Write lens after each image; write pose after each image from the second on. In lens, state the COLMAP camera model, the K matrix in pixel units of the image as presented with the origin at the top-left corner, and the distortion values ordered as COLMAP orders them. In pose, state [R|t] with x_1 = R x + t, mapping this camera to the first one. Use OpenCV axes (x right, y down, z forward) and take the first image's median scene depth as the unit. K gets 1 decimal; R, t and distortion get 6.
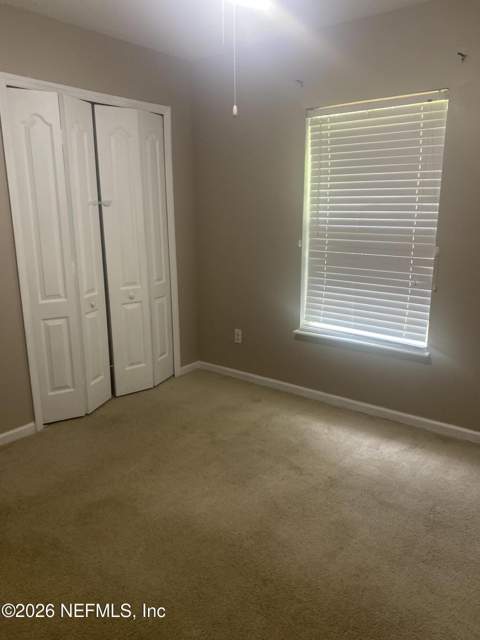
lens RADIAL K [[484.5, 0, 239.1], [0, 484.5, 323.5], [0, 0, 1]] dist [0.032588, -0.025428]
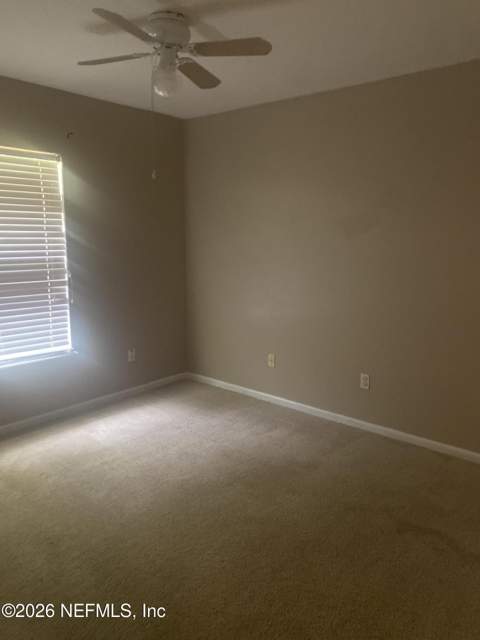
lens RADIAL K [[484.5, 0, 239.1], [0, 484.5, 318.4], [0, 0, 1]] dist [0.032588, -0.025428]
pose [[0.084476, -0.171443, 0.981566, -0.832924], [0.227611, 0.962362, 0.148501, -0.118648], [-0.970081, 0.210870, 0.120319, 0.408803]]
